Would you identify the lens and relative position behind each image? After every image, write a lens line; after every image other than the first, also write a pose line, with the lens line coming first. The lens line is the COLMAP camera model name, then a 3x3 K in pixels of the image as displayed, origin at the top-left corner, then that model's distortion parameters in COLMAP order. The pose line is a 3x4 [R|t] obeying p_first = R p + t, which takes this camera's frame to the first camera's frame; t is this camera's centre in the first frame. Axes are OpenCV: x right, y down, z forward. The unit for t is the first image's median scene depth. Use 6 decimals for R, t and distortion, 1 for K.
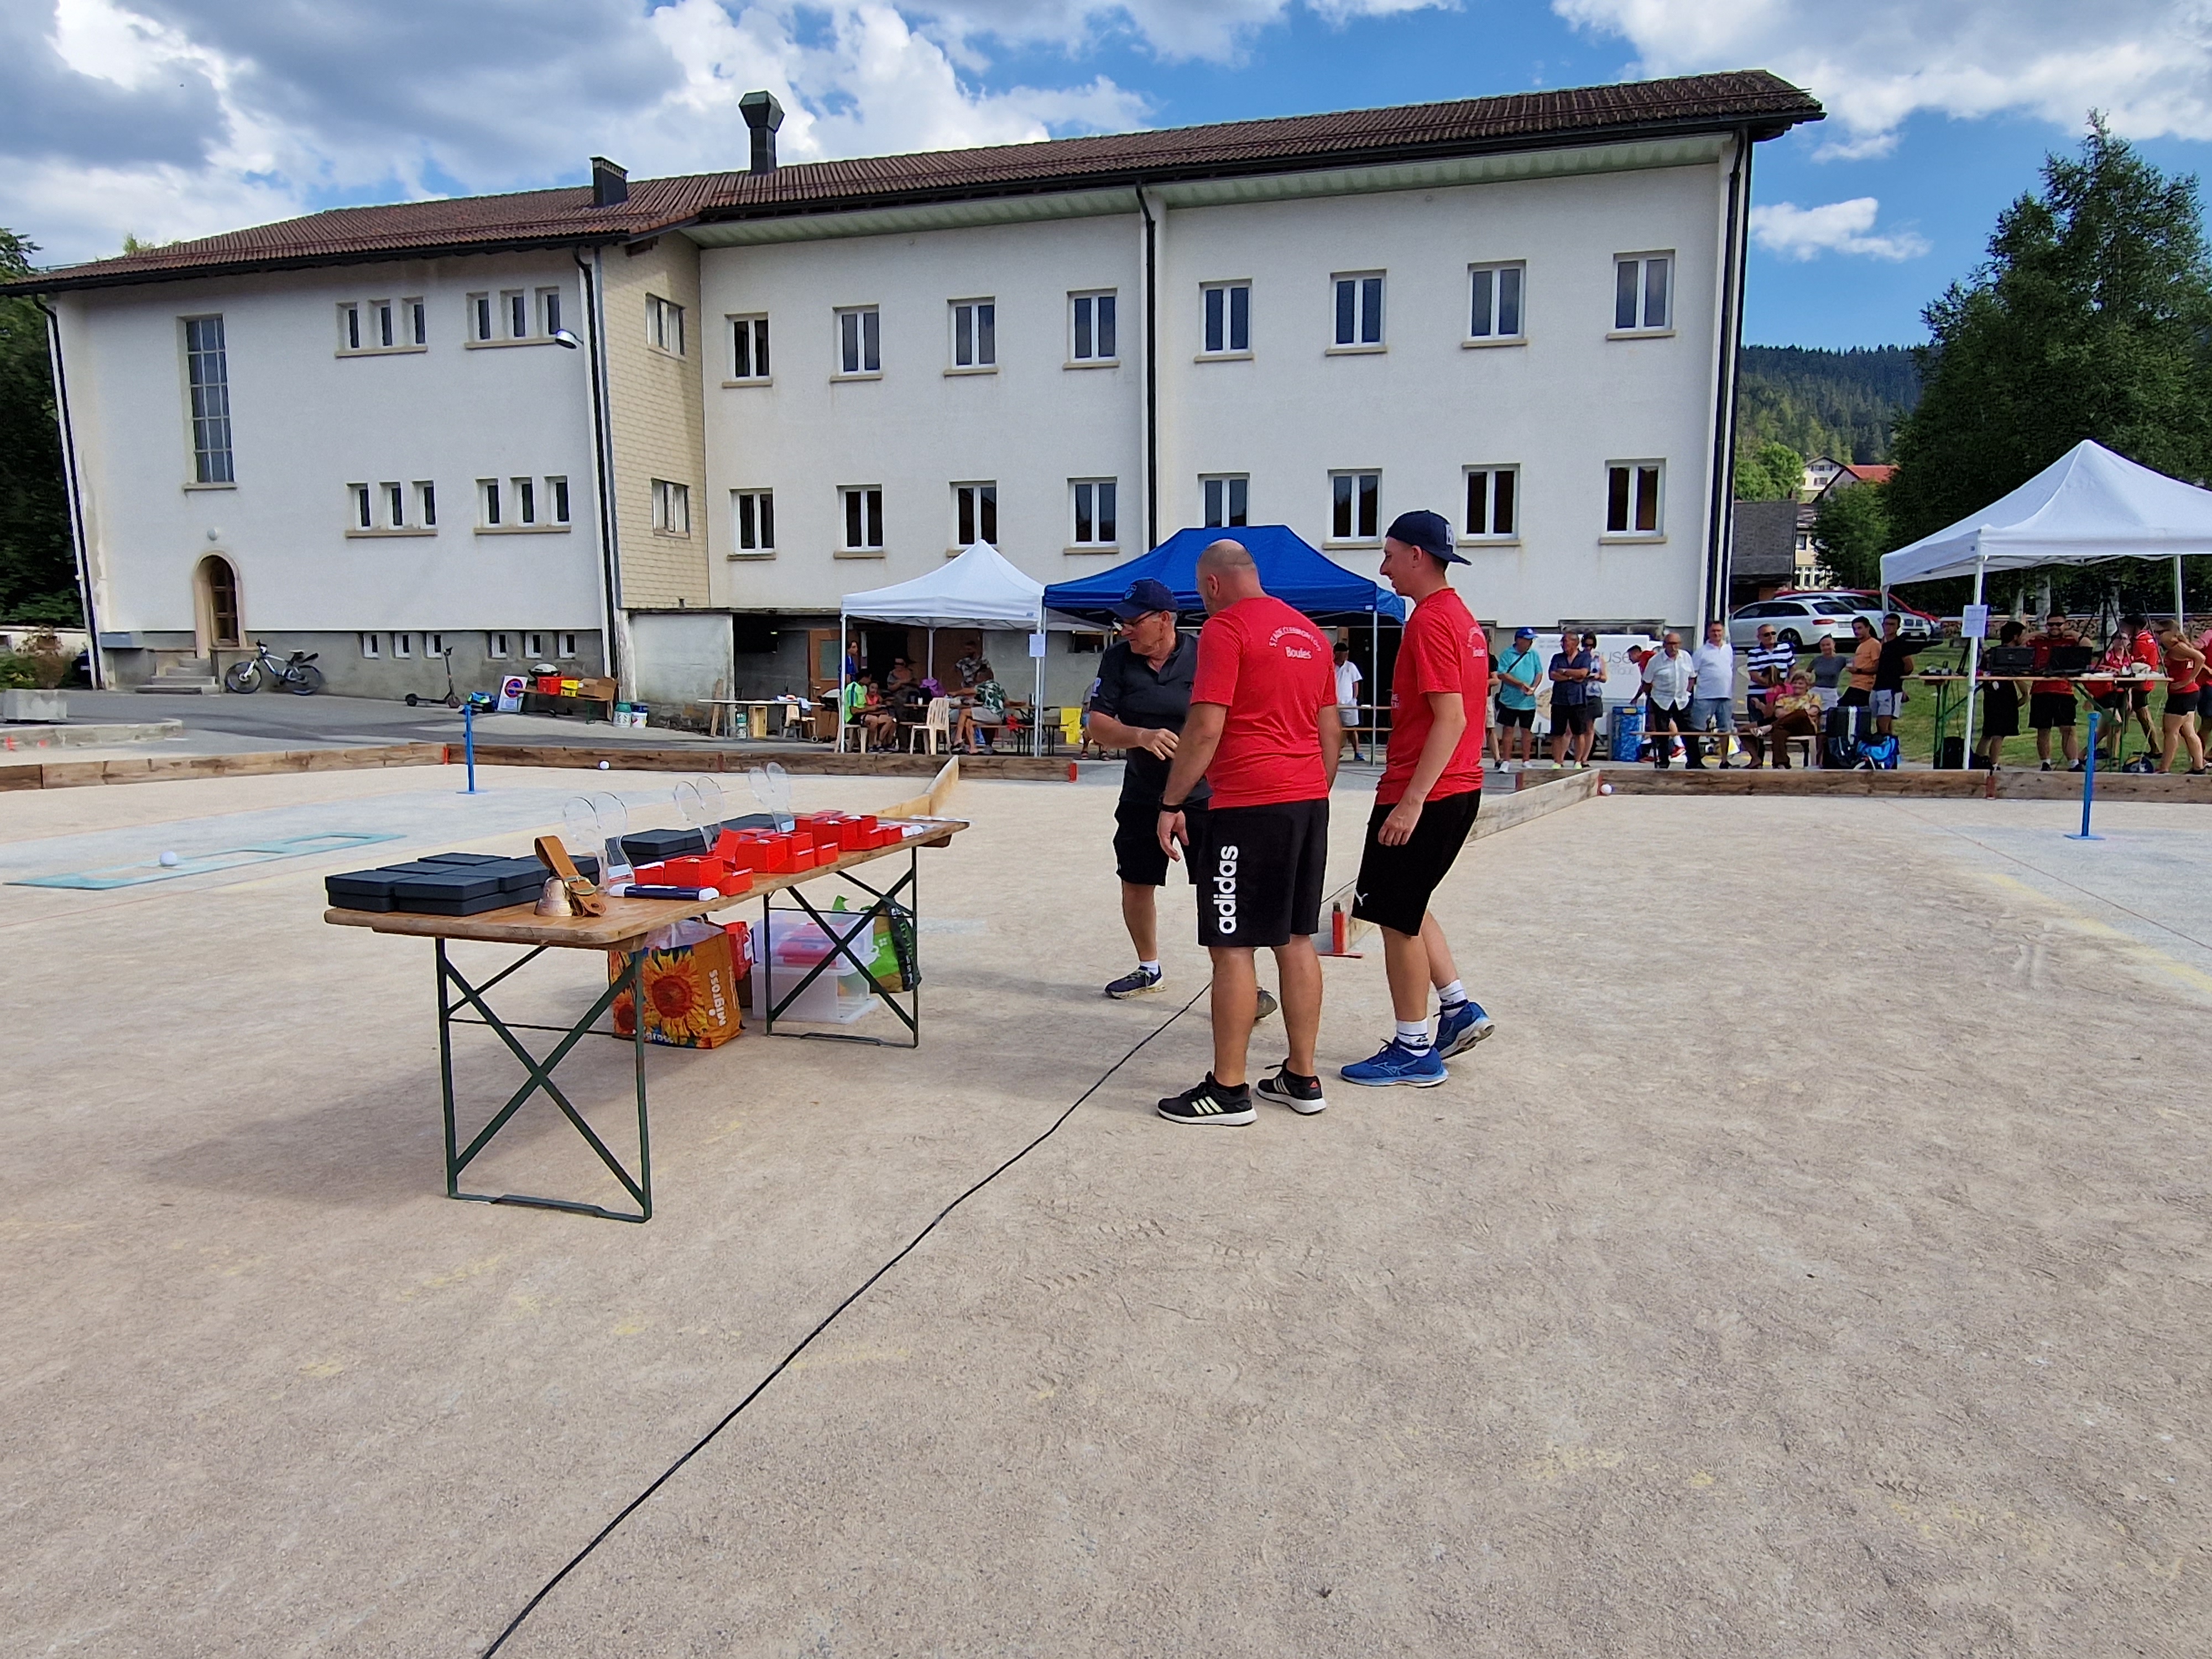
lens RADIAL K [[1513.1, 0, 1106.0], [0, 1513.1, 829.5], [0, 0, 1]] dist [-0.008515, 0.008520]
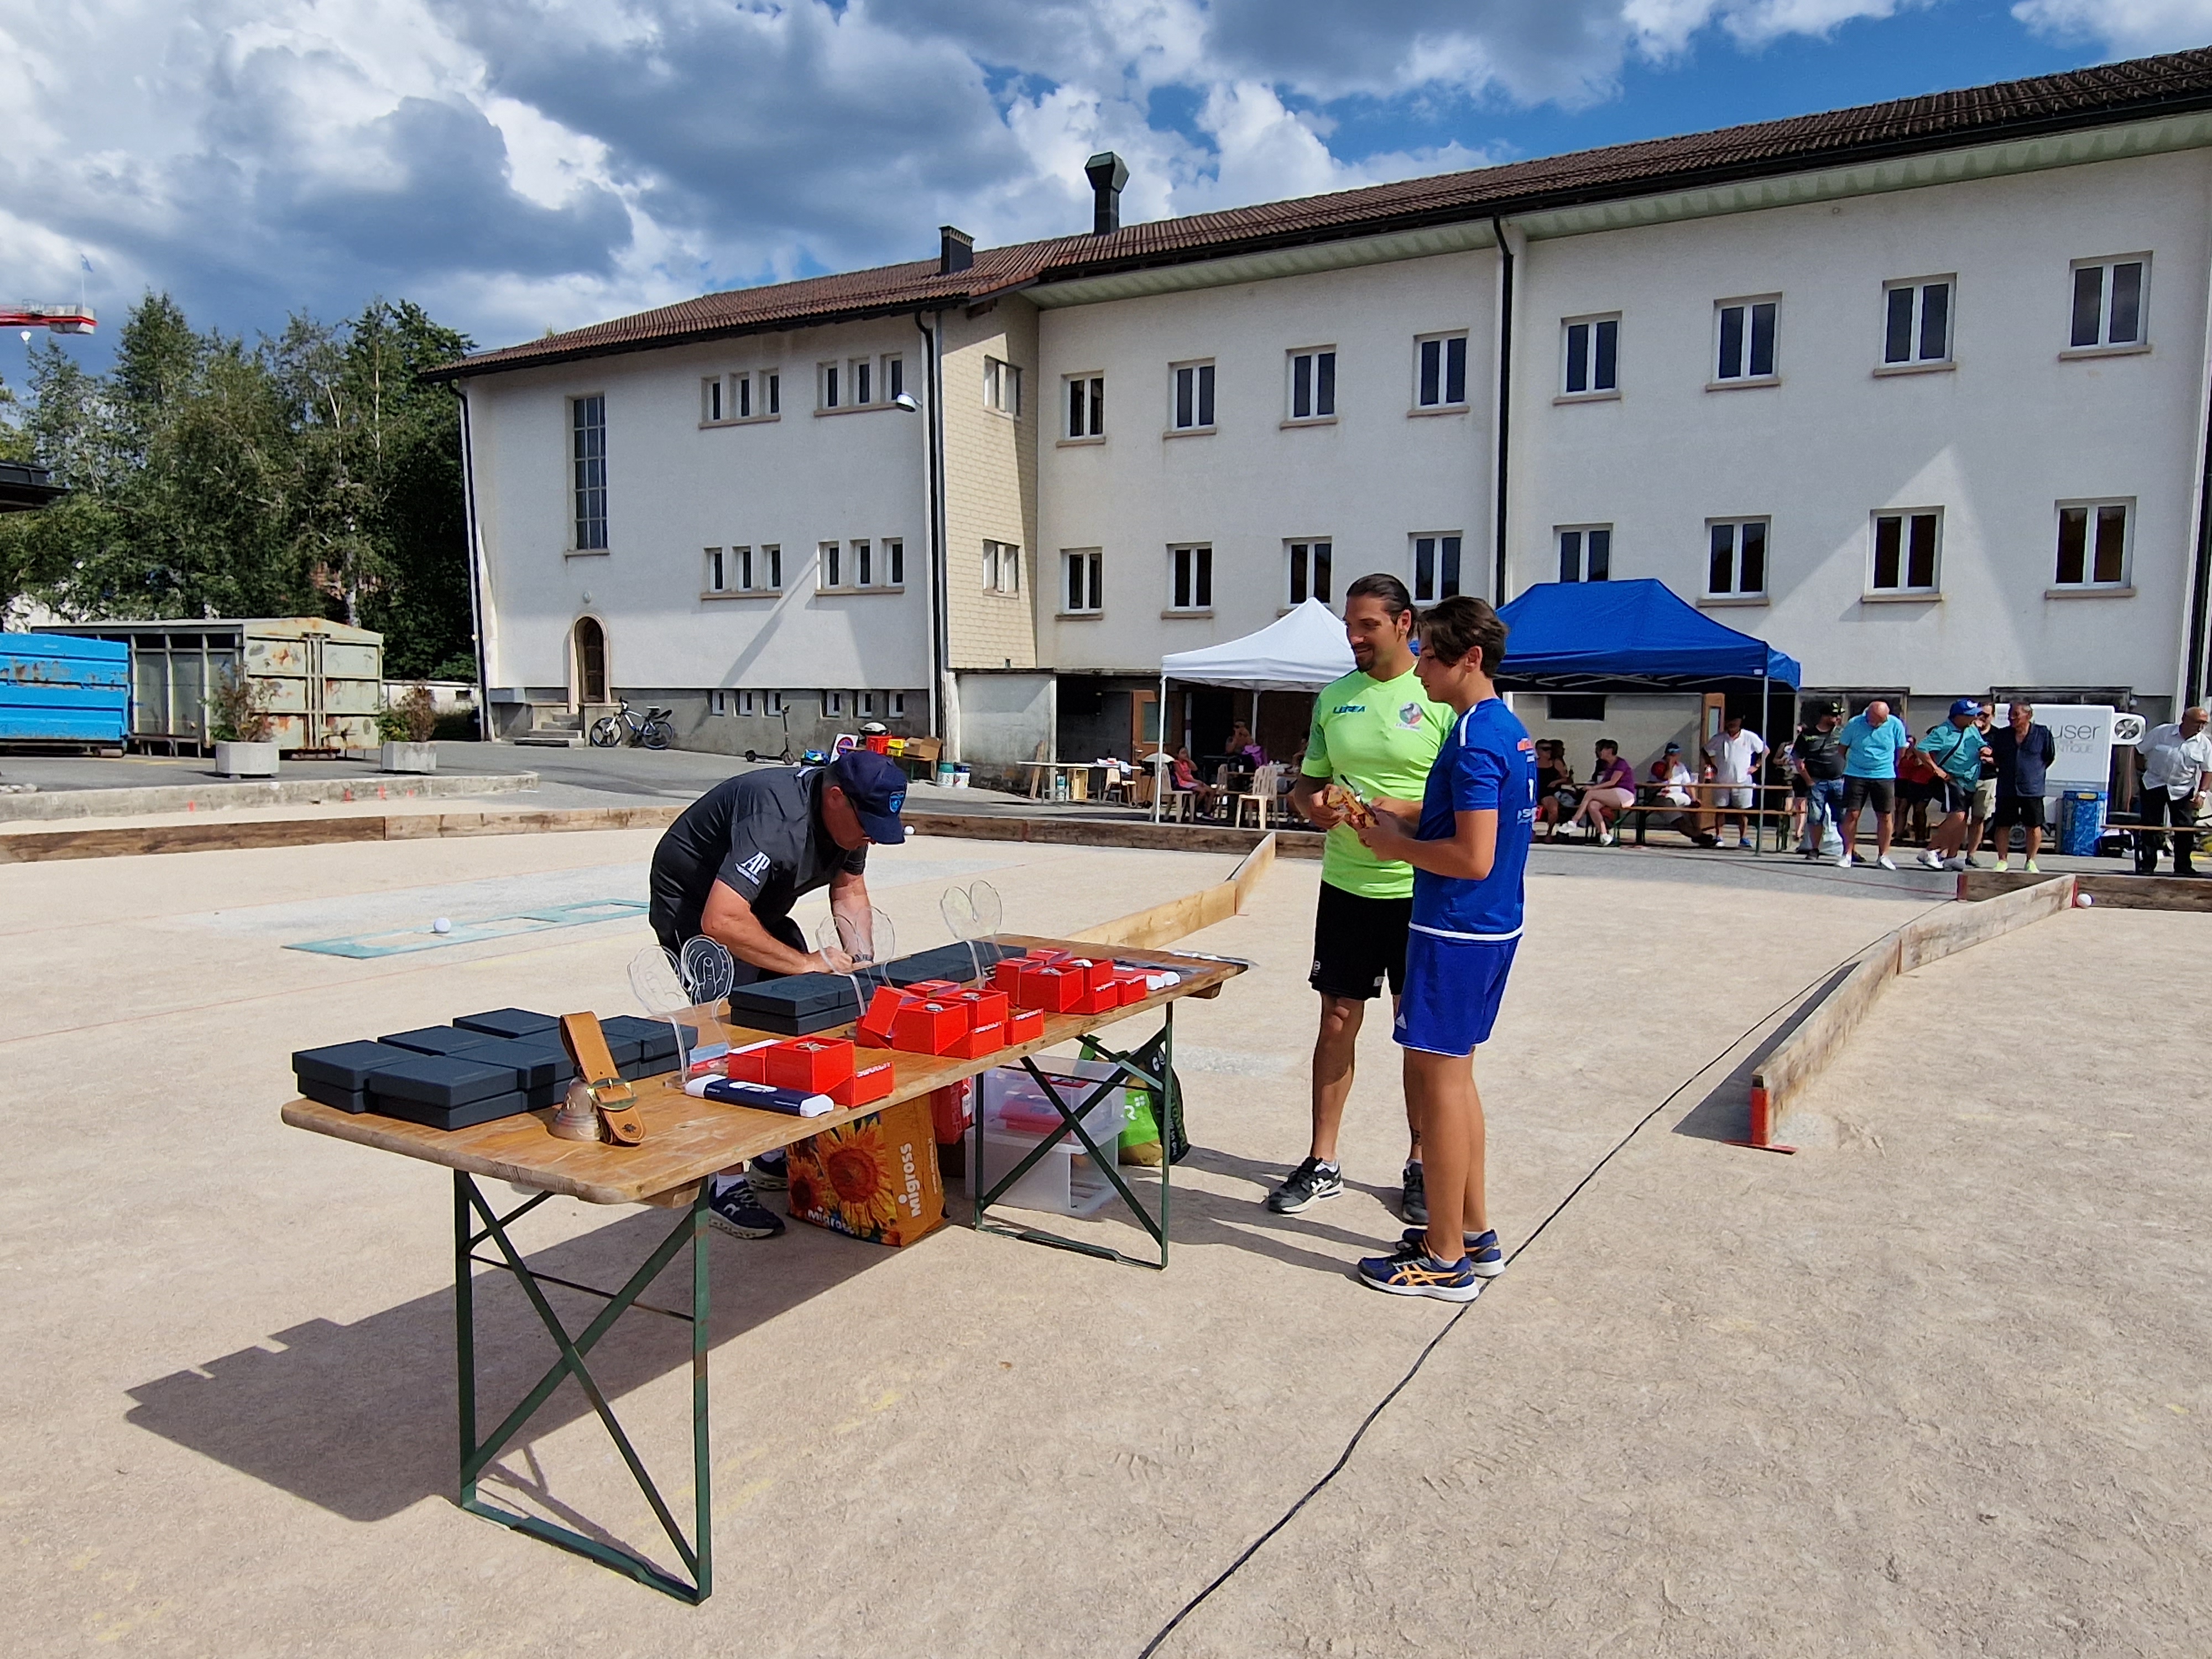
lens RADIAL K [[1493.1, 0, 1095.3], [0, 1493.1, 833.8], [0, 0, 1]] dist [0.004414, -0.001651]
pose [[0.973823, 0.029629, -0.225369, -0.000348], [-0.037633, 0.998801, -0.031299, -0.018864], [0.224172, 0.038960, 0.973771, 0.122292]]
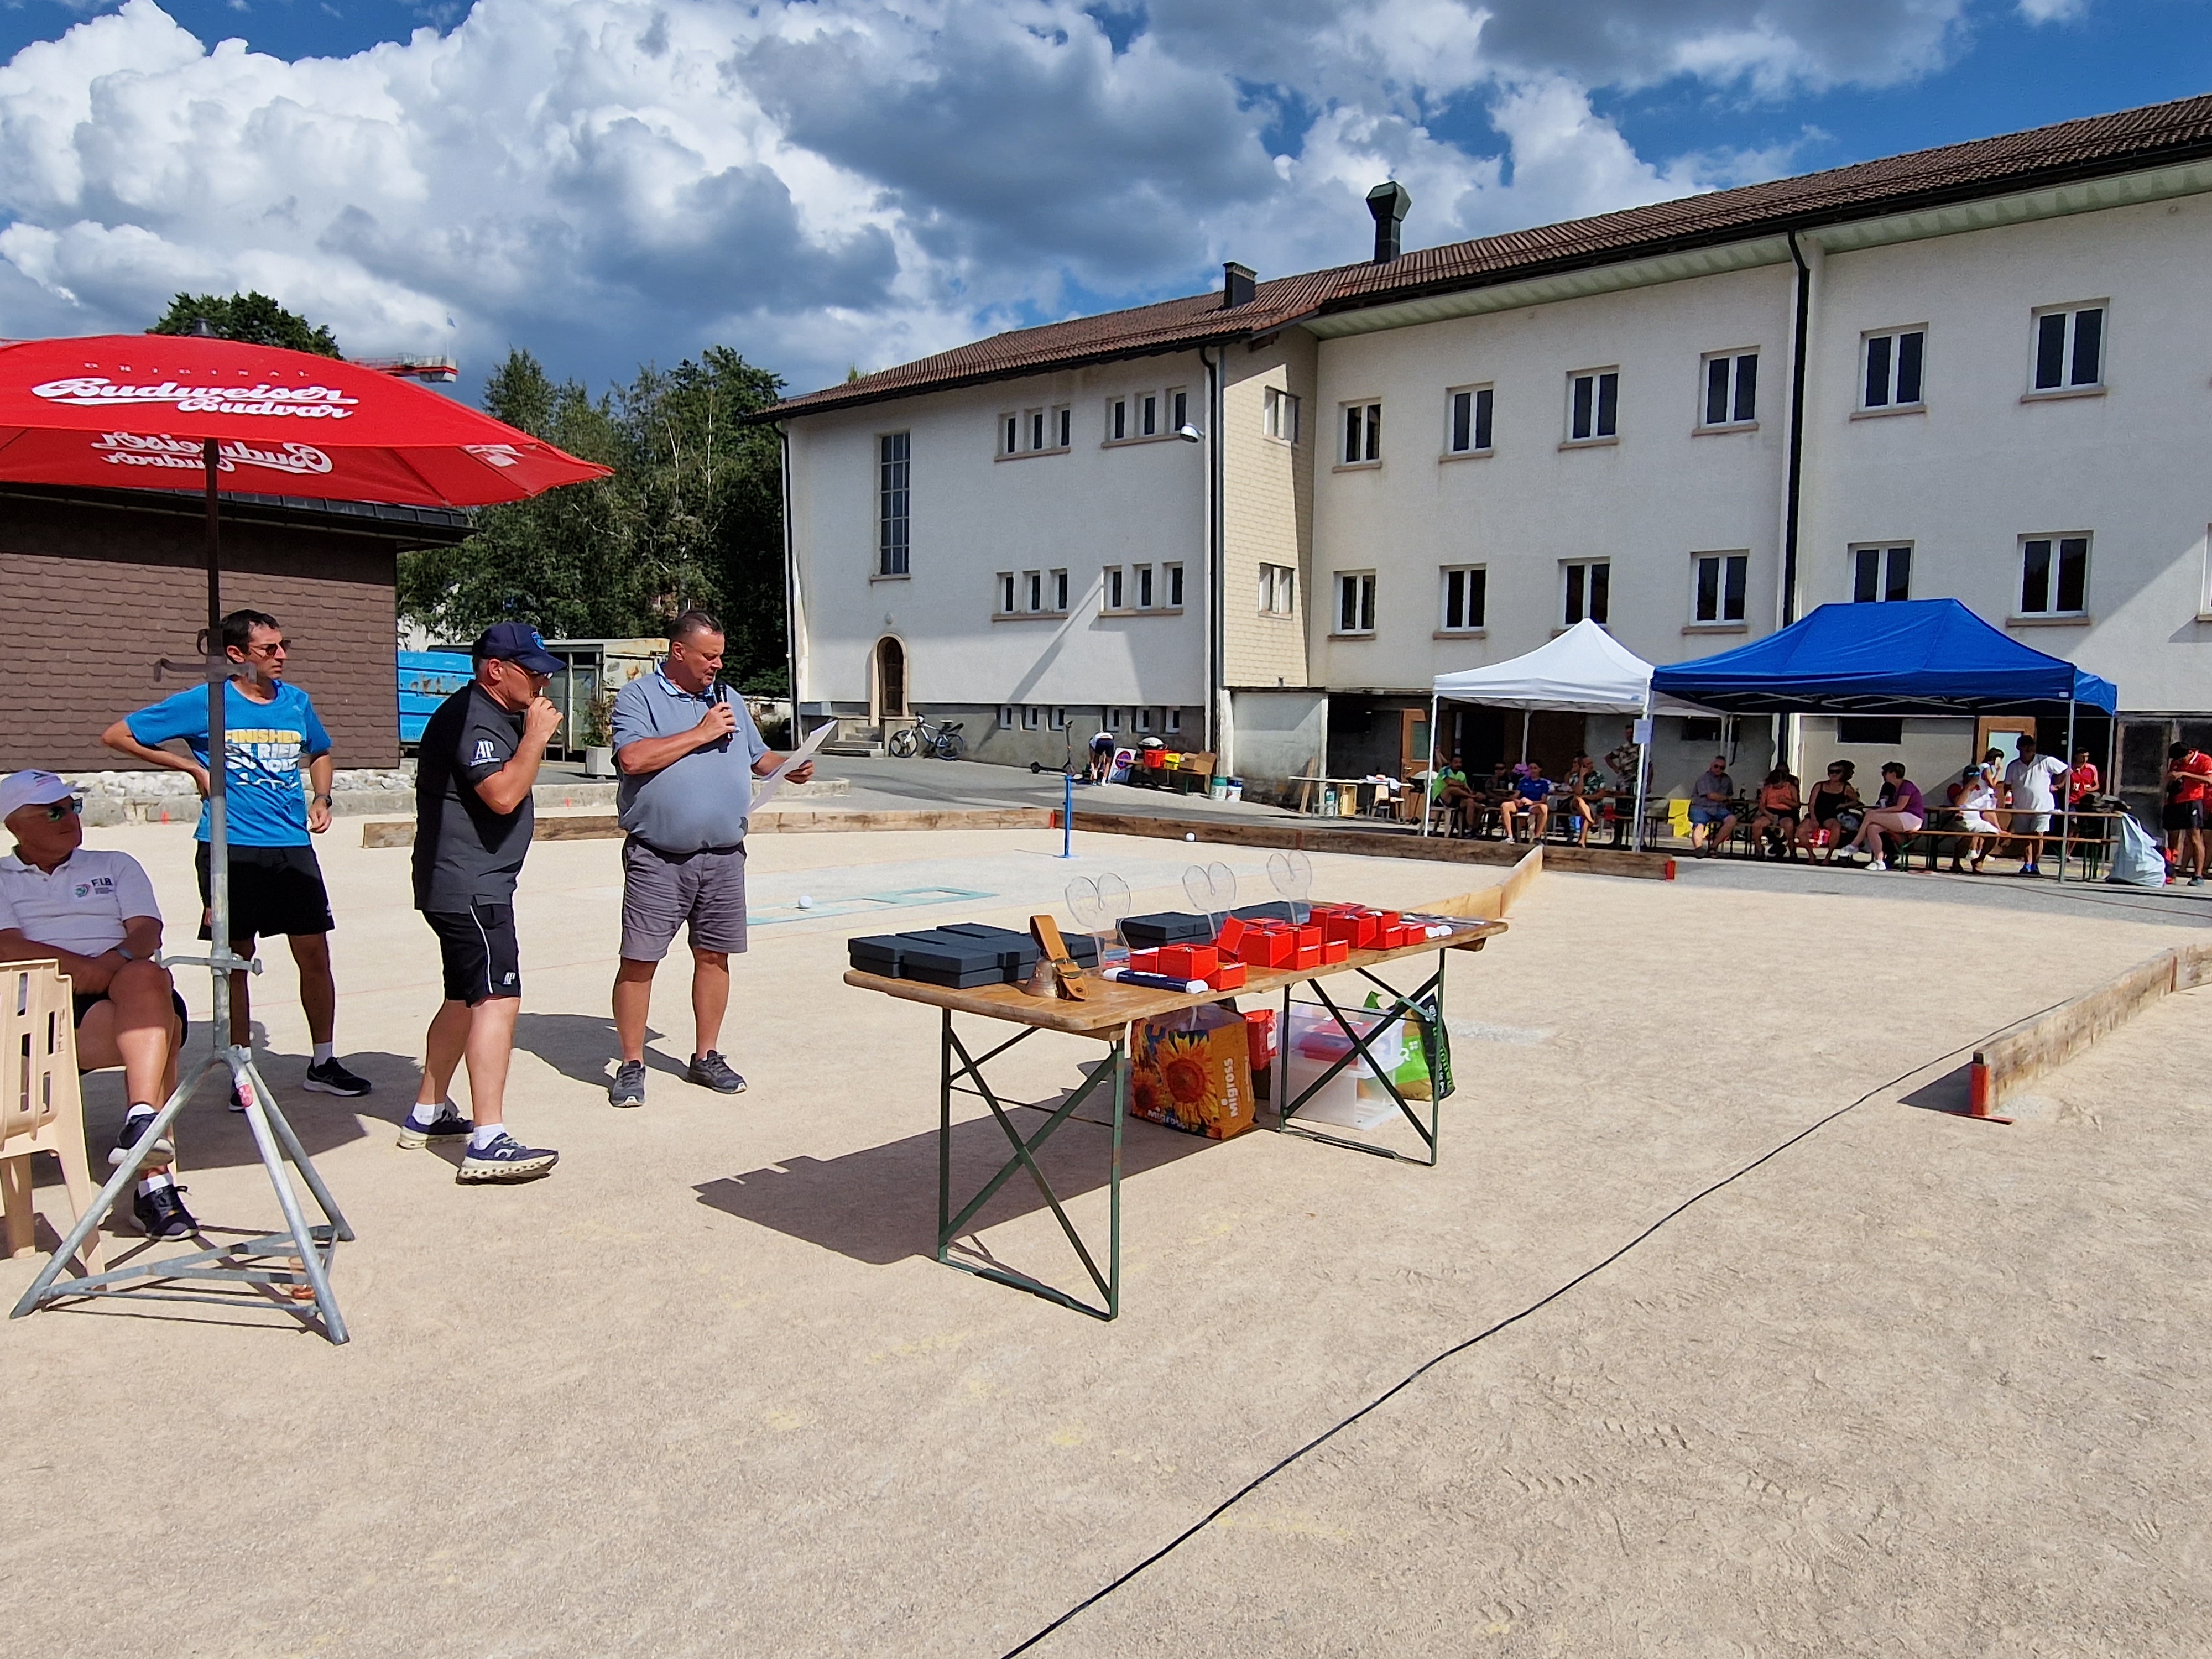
lens RADIAL K [[1509.6, 0, 1090.4], [0, 1509.6, 825.6], [0, 0, 1]] dist [0.011206, -0.005524]
pose [[0.918712, 0.046343, -0.392201, 0.014785], [-0.067593, 0.996889, -0.040540, -0.004919], [0.389102, 0.063754, 0.918986, 0.027334]]
